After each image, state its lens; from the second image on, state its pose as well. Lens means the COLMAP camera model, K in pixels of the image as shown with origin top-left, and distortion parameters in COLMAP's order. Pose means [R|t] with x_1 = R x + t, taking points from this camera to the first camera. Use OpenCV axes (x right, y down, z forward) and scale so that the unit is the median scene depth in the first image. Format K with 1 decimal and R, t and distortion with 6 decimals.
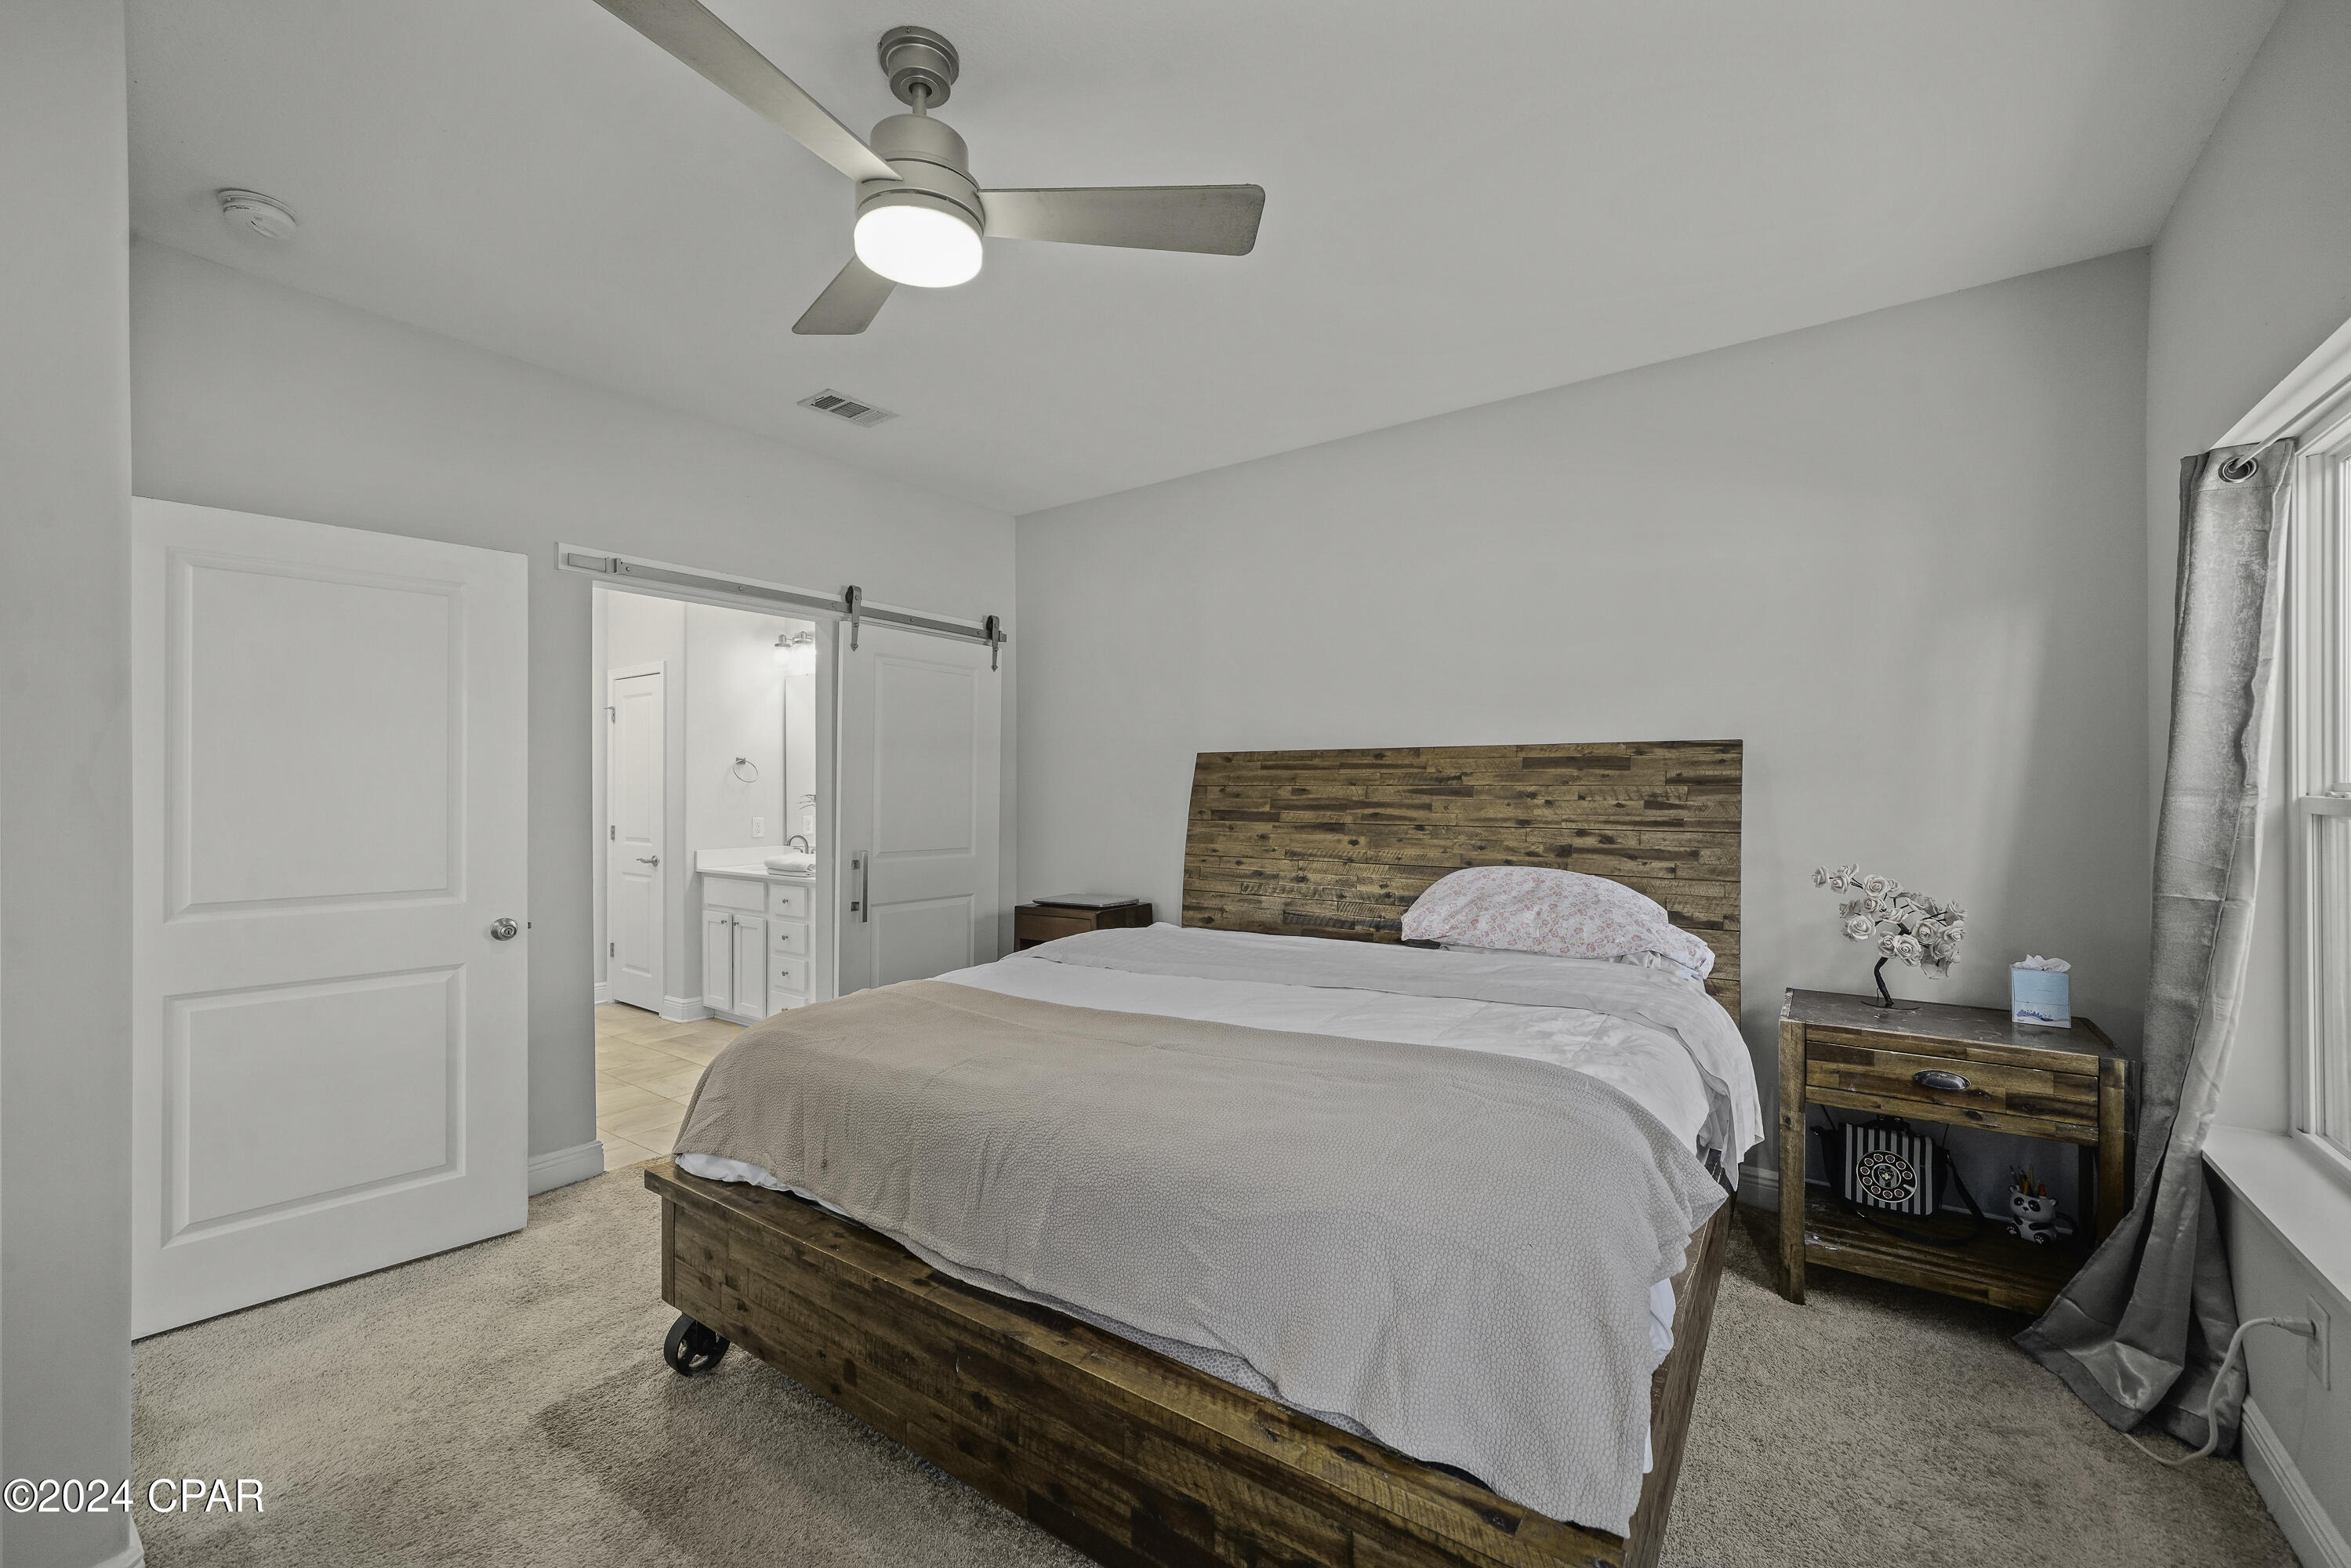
lens RADIAL K [[954.5, 0, 1174.4], [0, 954.5, 793.0], [0, 0, 1]] dist [-0.004751, 0.003340]
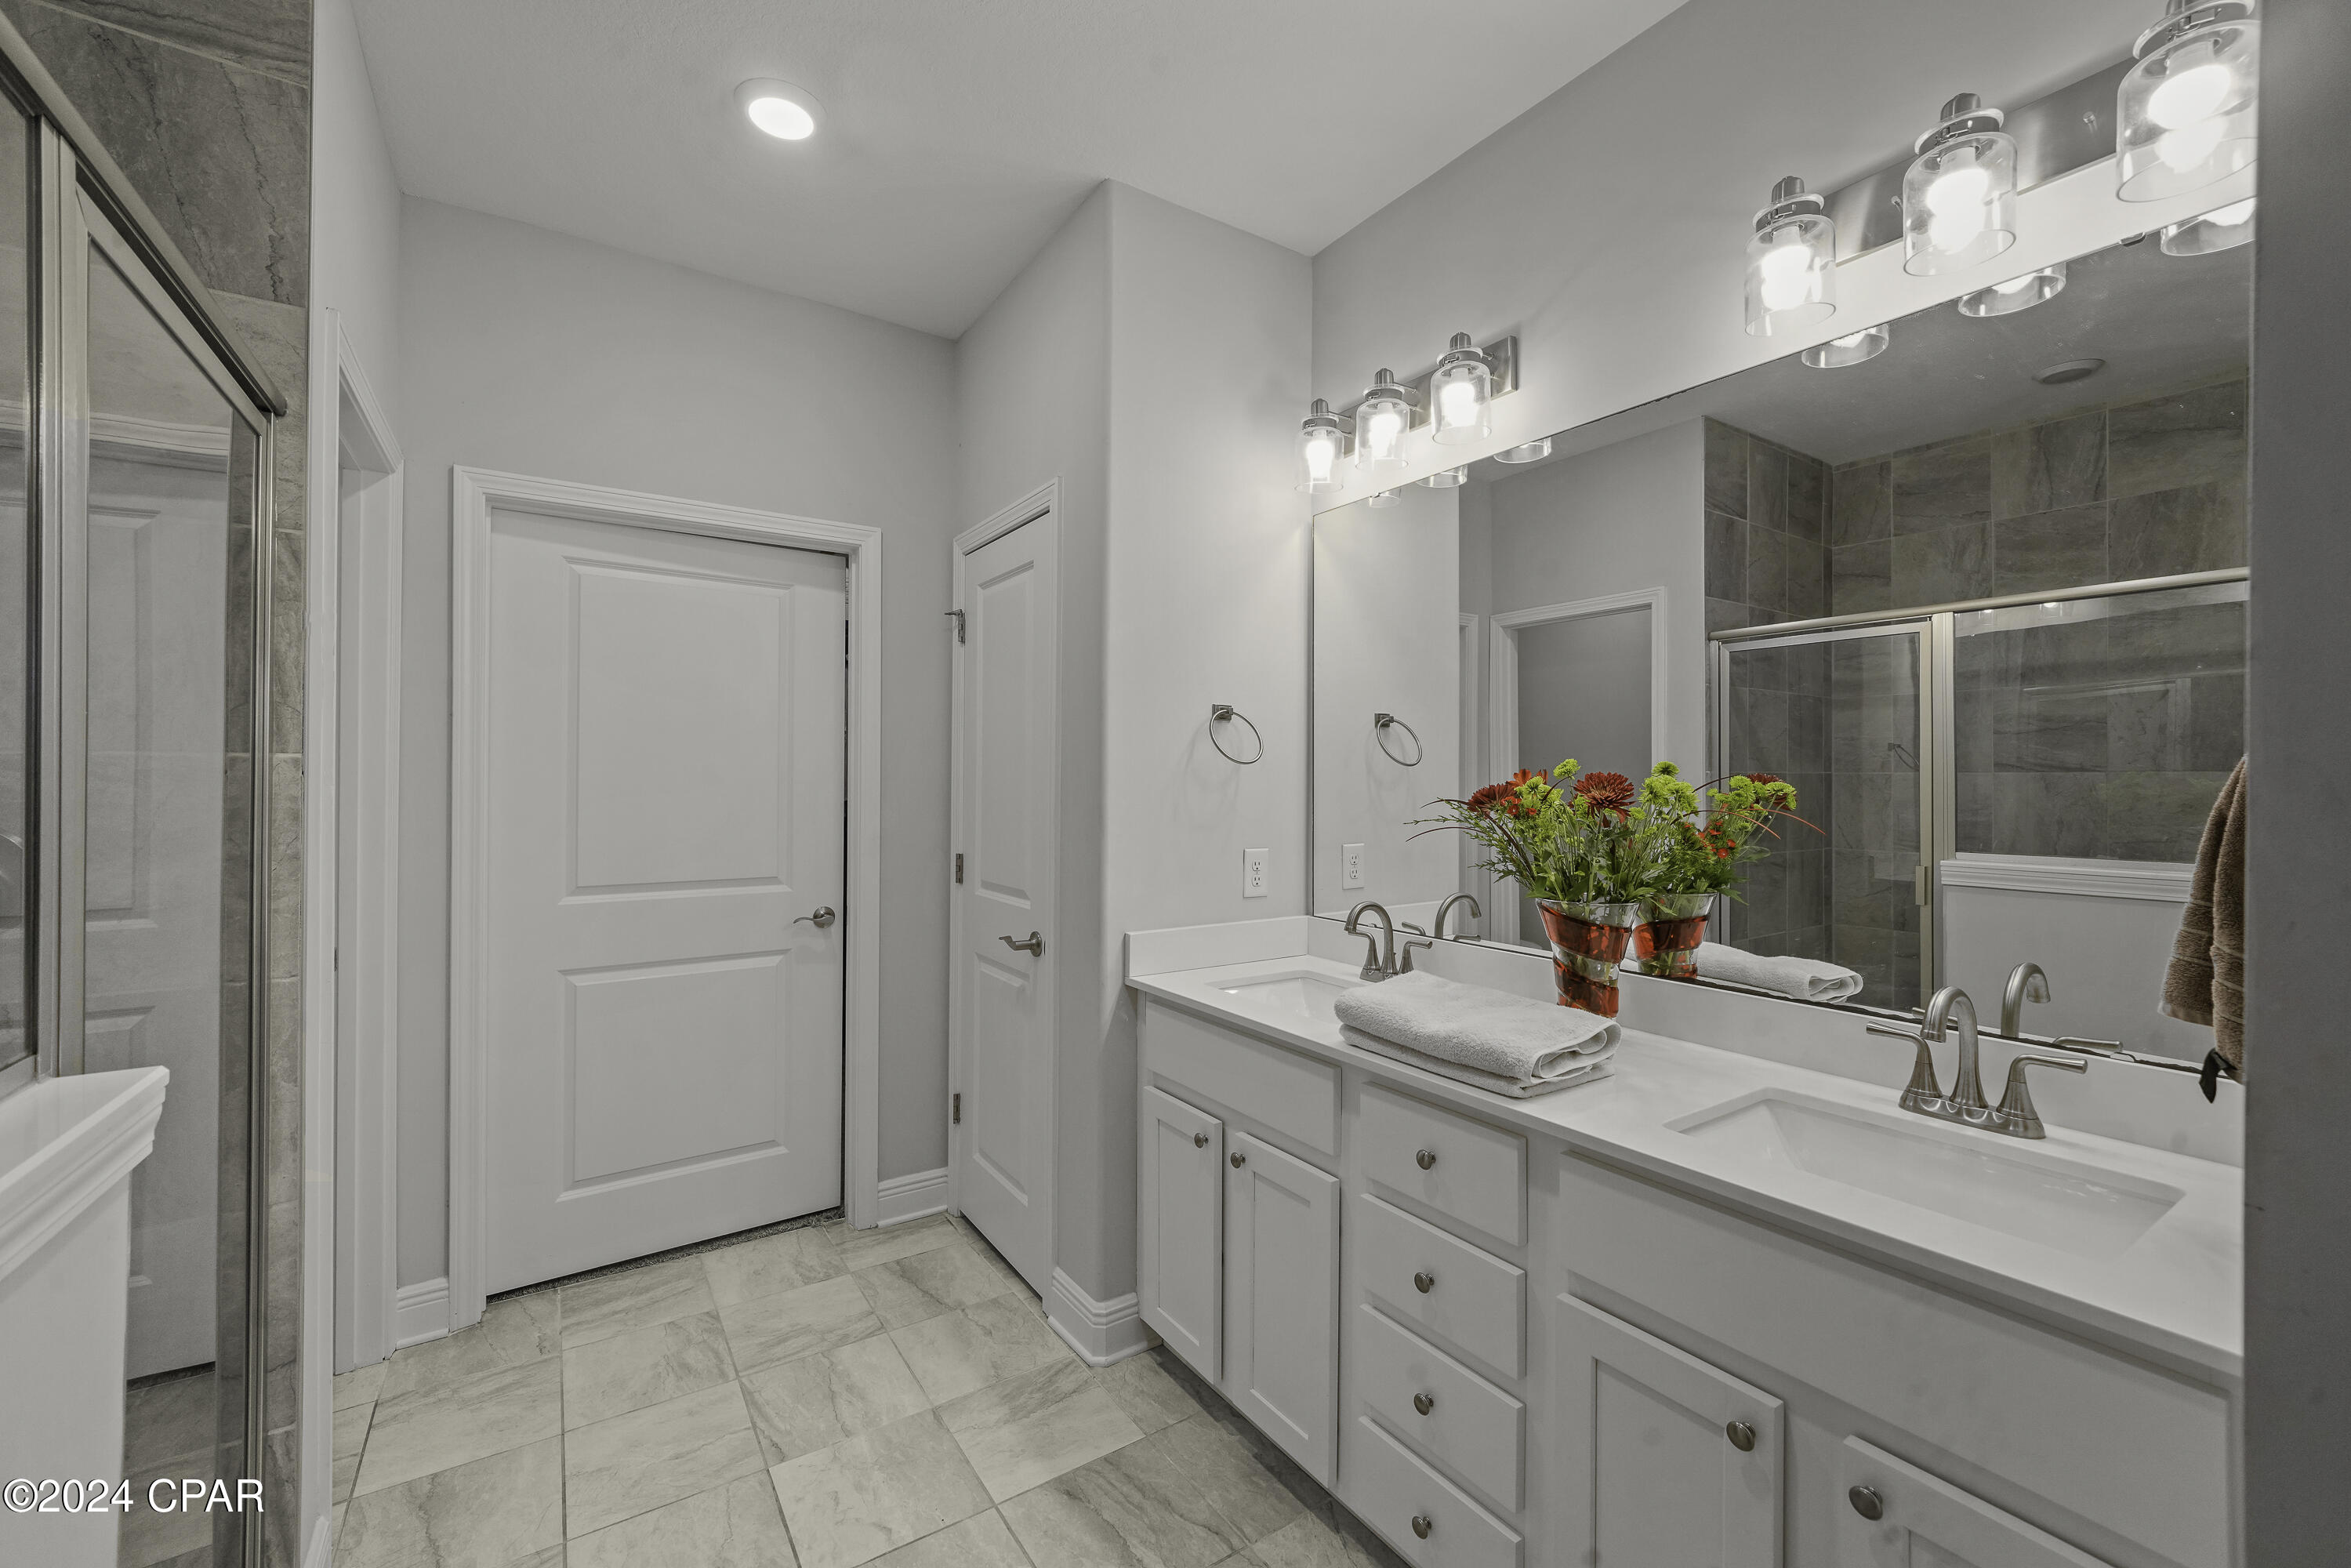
lens RADIAL K [[954.5, 0, 1173.2], [0, 954.5, 789.1], [0, 0, 1]] dist [-0.004751, 0.003340]
pose [[0.933636, 0.002243, -0.358217, -0.344671], [-0.004486, 0.999975, -0.005430, 0.001651], [0.358196, 0.006676, 0.933623, 0.641506]]
